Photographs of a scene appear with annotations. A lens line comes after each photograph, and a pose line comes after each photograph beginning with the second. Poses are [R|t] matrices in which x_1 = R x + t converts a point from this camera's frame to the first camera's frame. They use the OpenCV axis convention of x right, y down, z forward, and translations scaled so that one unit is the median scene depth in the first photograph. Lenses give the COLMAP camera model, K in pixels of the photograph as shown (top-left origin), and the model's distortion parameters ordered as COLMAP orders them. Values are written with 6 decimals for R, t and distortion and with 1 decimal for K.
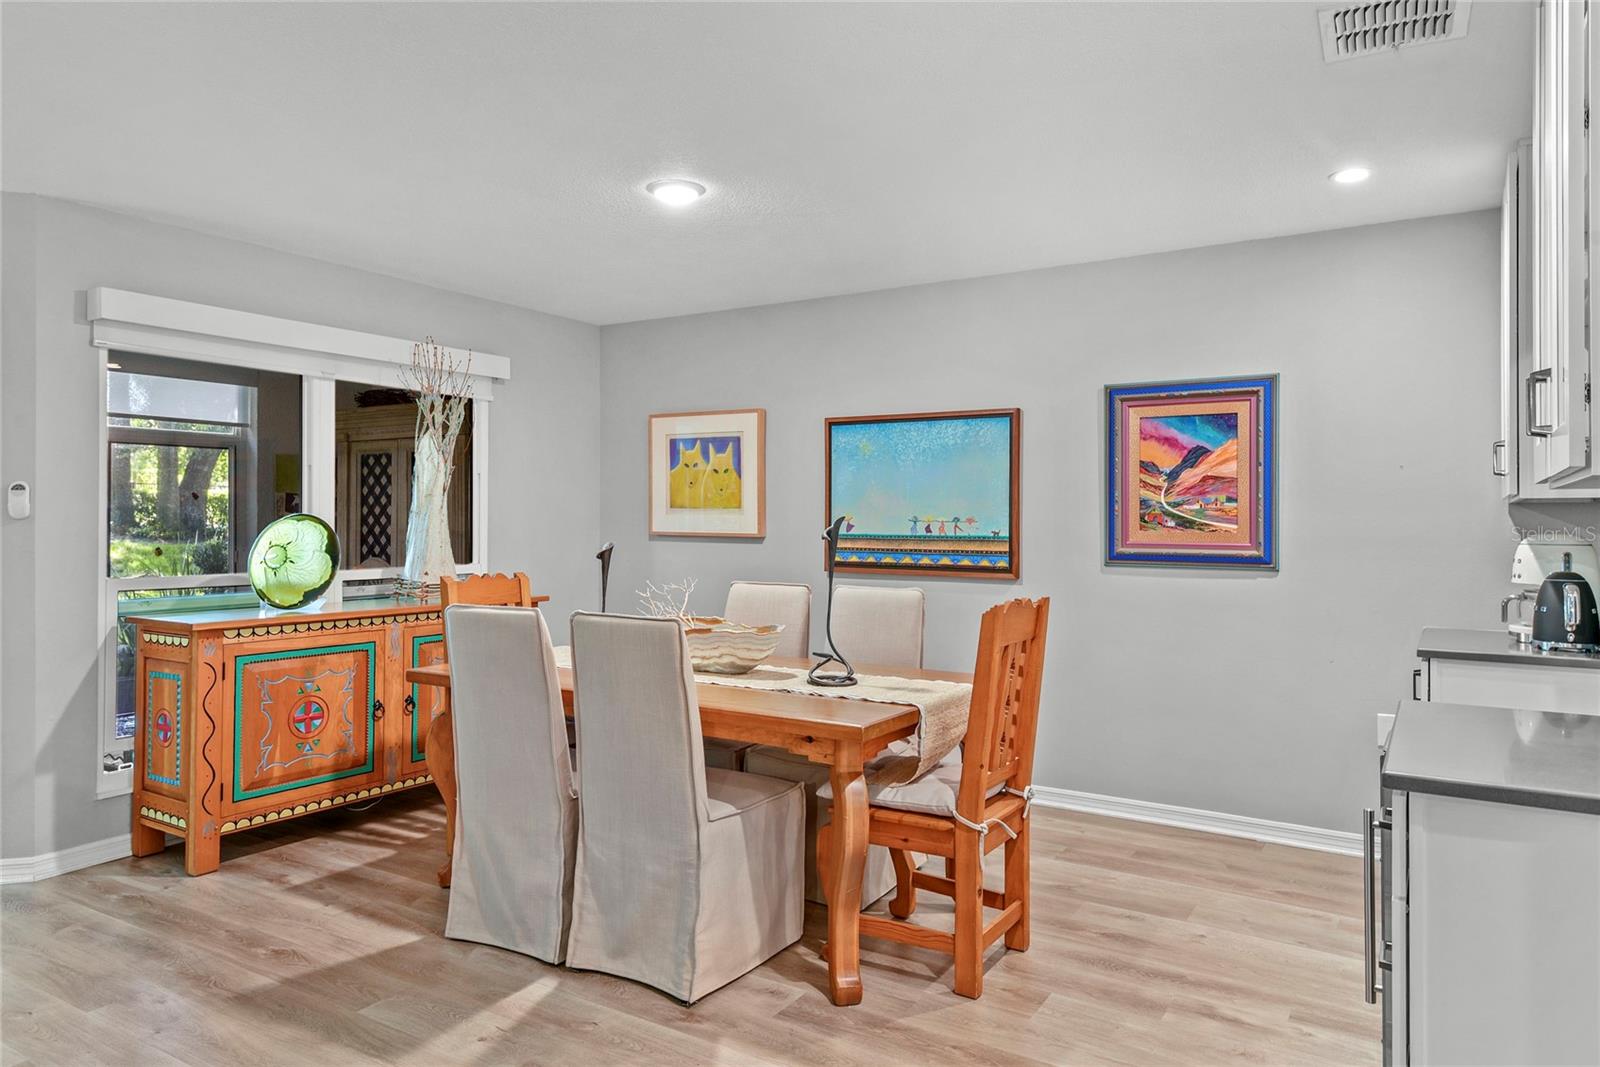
lens RADIAL K [[1041.5, 0, 797.0], [0, 1041.5, 510.4], [0, 0, 1]] dist [0.051889, -0.004430]
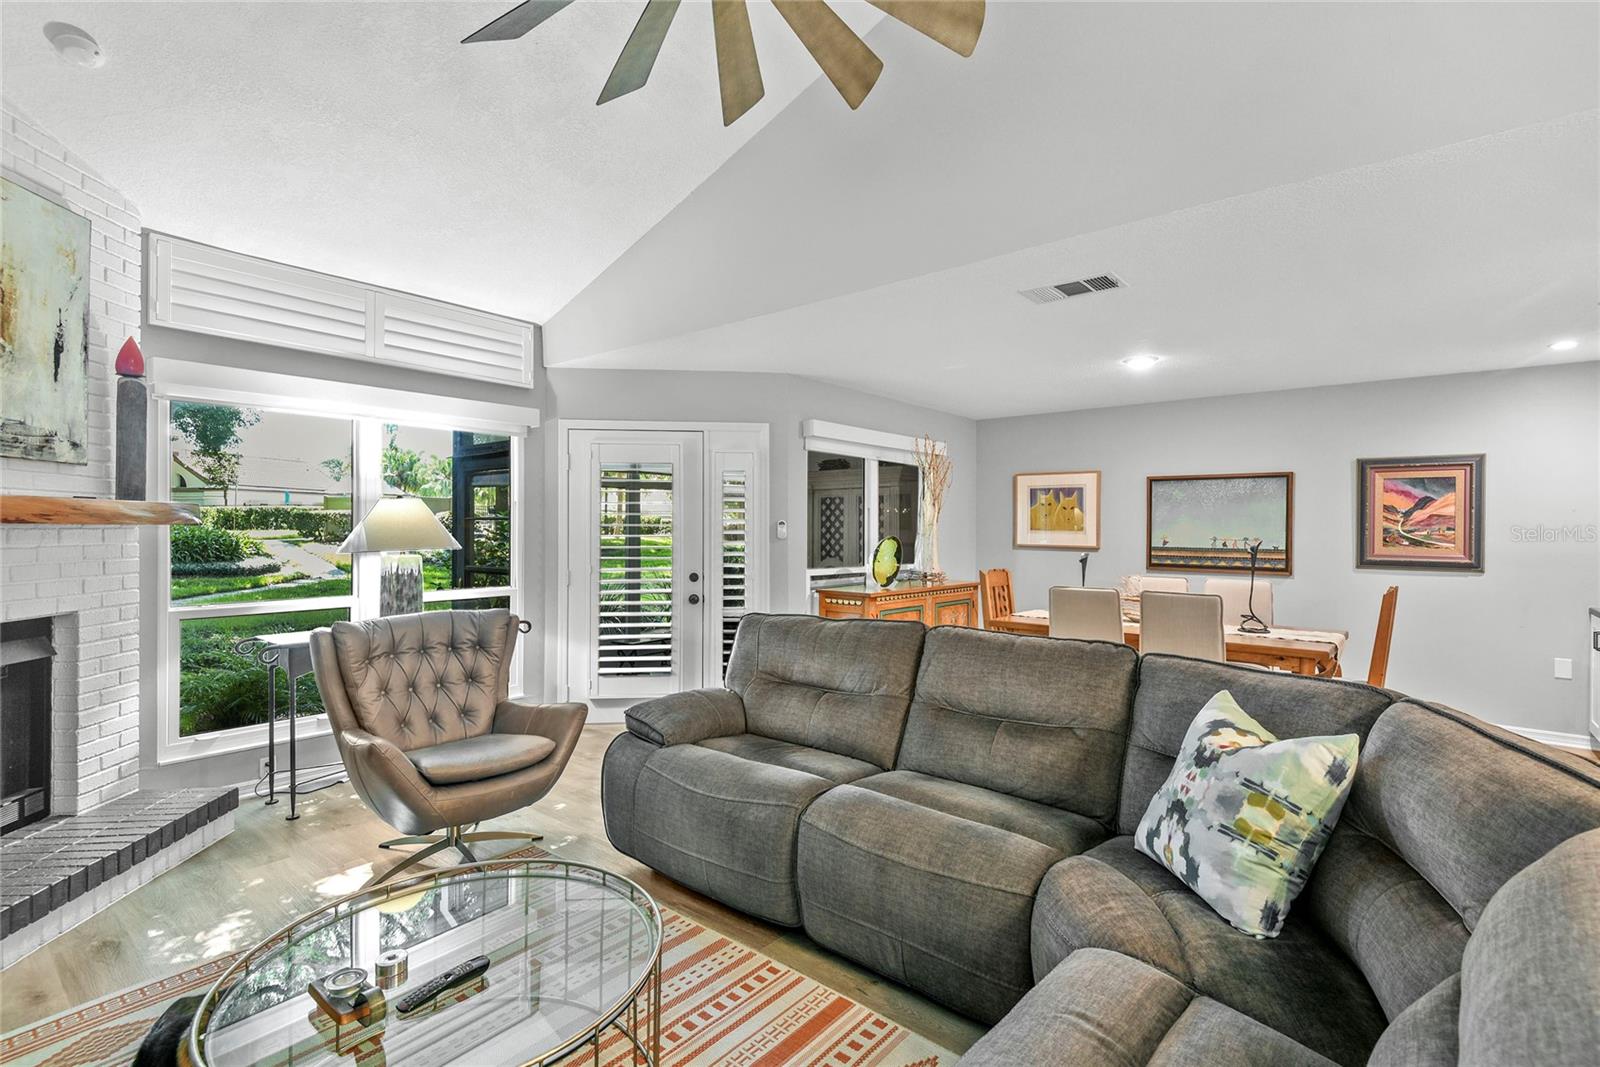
lens RADIAL K [[751.6, 0, 800.0], [0, 751.6, 533.5], [0, 0, 1]] dist [0.044885, -0.031573]
pose [[0.992063, 0.002720, -0.125714, -0.452752], [-0.000703, 0.999870, 0.016080, -0.021673], [0.125741, -0.015864, 0.991936, -0.326027]]
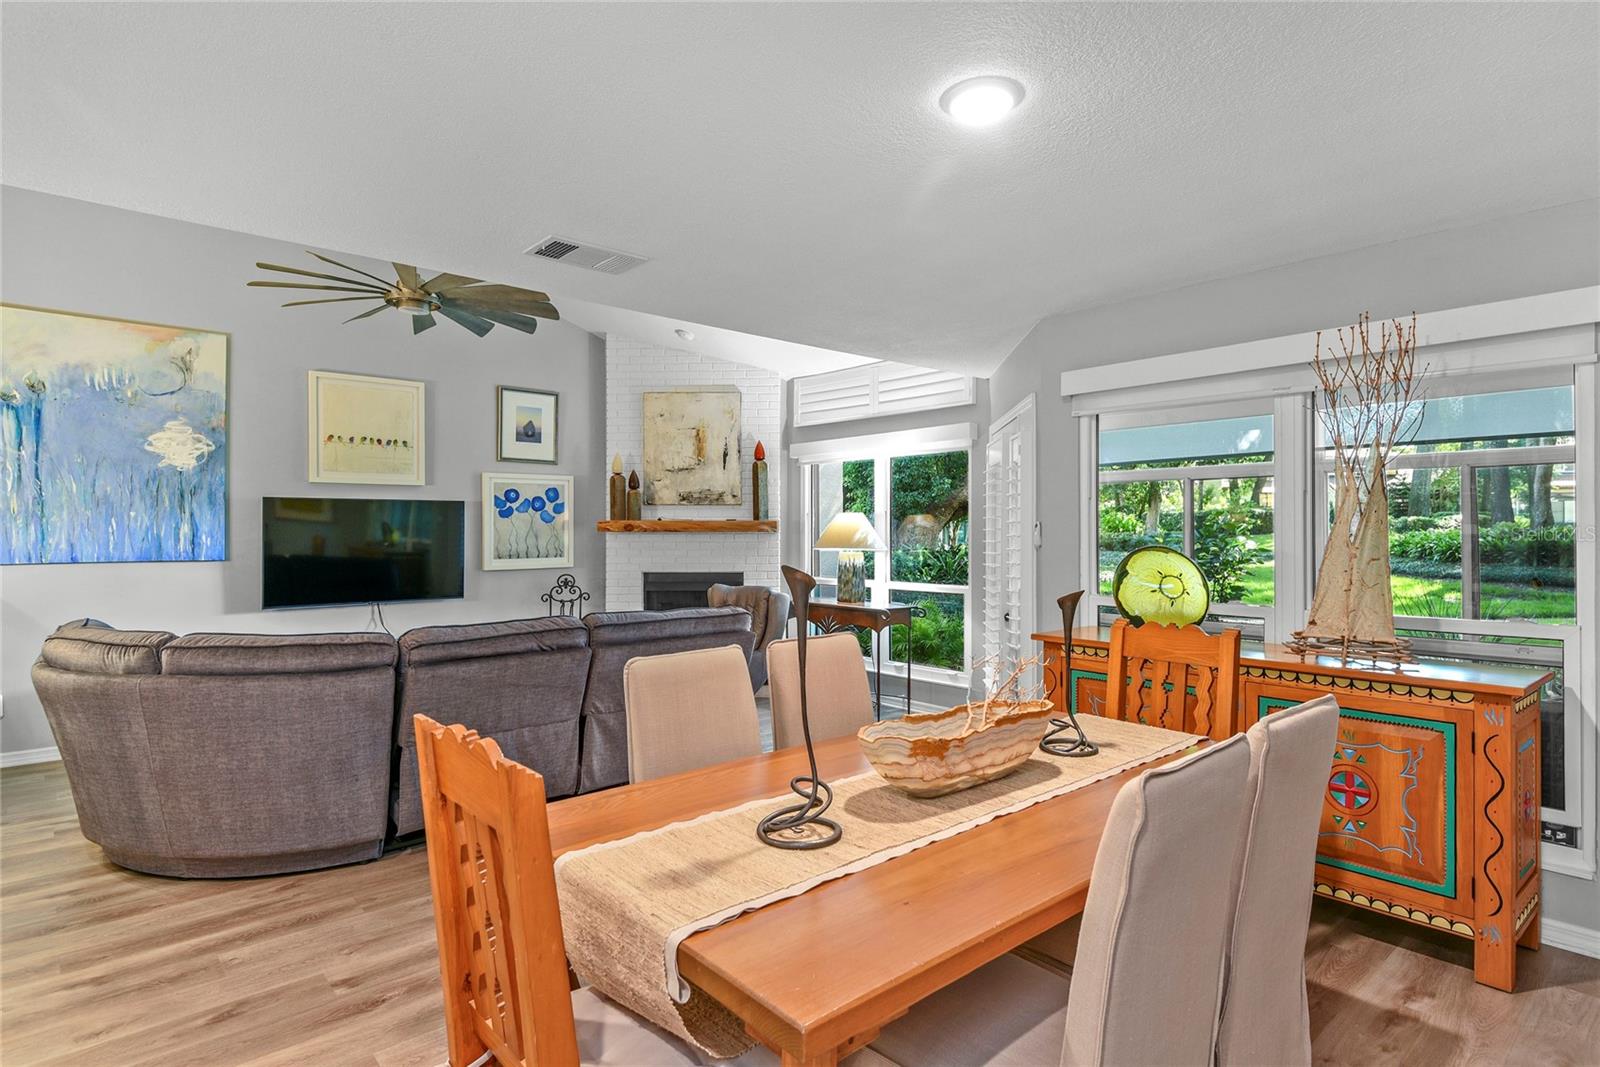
lens RADIAL K [[839.9, 0, 800.0], [0, 839.9, 533.5], [0, 0, 1]] dist [0.041428, 0.000032]
pose [[-0.278258, -0.001230, -0.960506, 0.399980], [0.007368, 0.999967, -0.003415, -0.008572], [0.960478, -0.008027, -0.278240, 0.880933]]
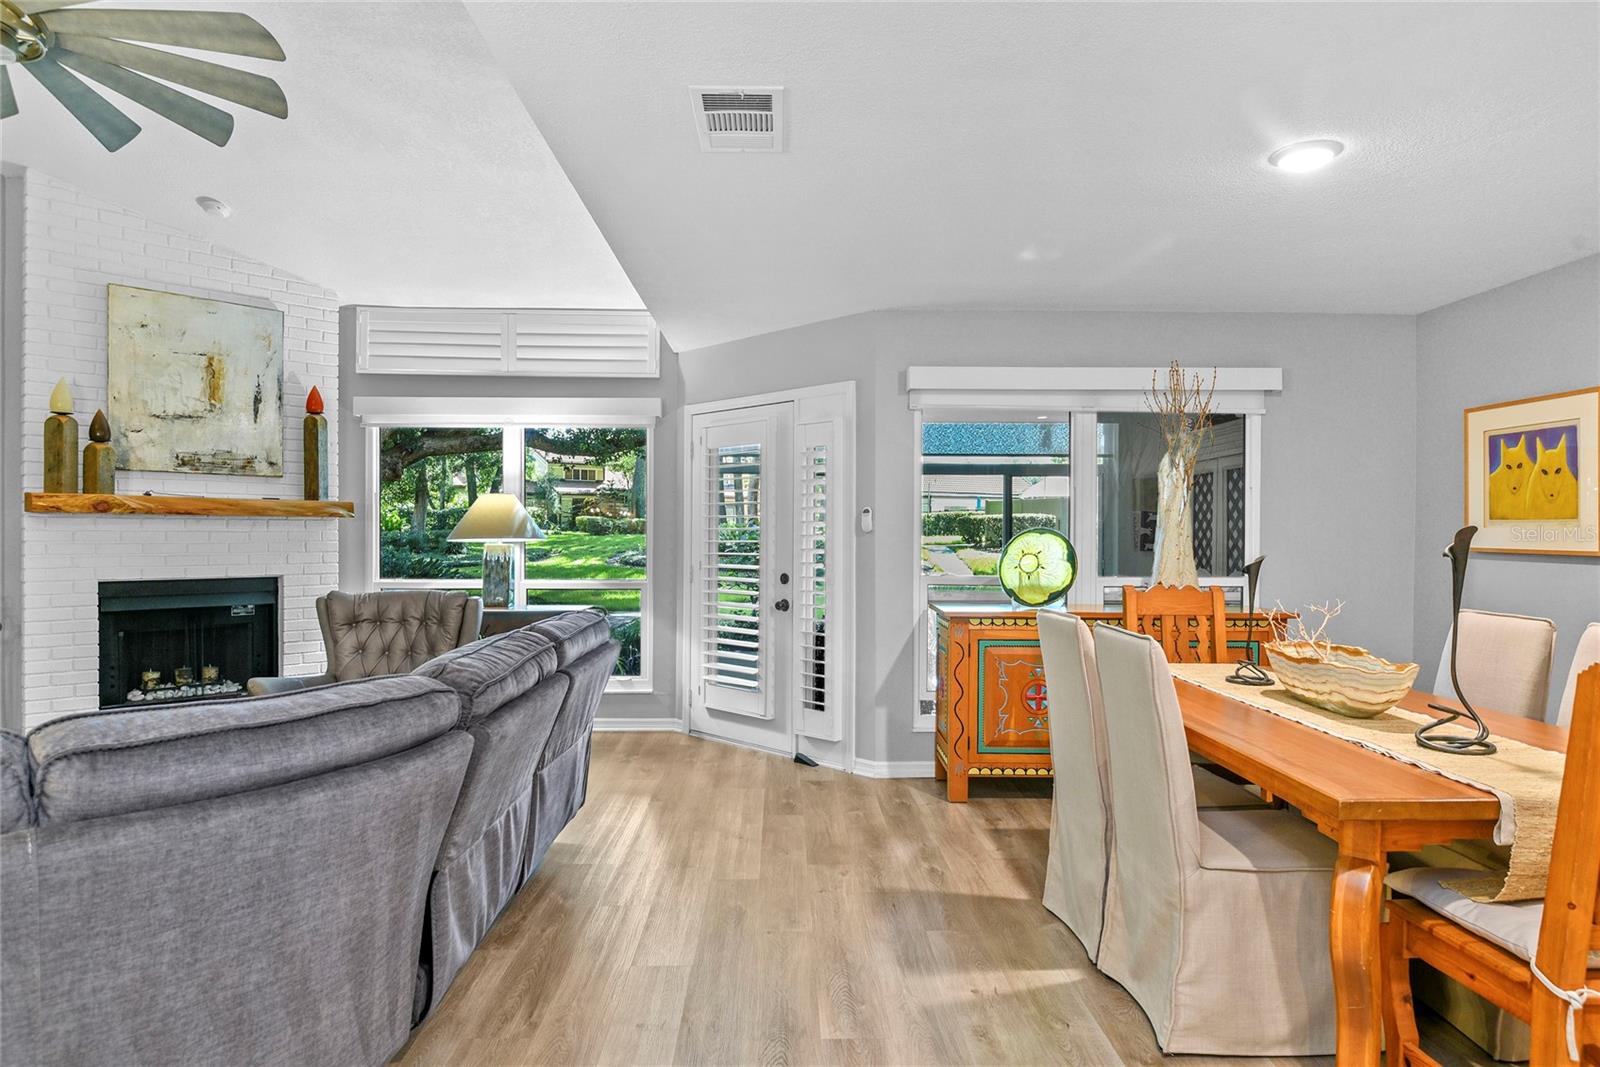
lens RADIAL K [[929.0, 0, 800.0], [0, 929.0, 533.5], [0, 0, 1]] dist [-0.004382, -0.003198]
pose [[0.551364, -0.000340, -0.834265, 0.257931], [0.005985, 0.999976, 0.003549, 0.004209], [0.834244, -0.006950, 0.551352, 0.183916]]
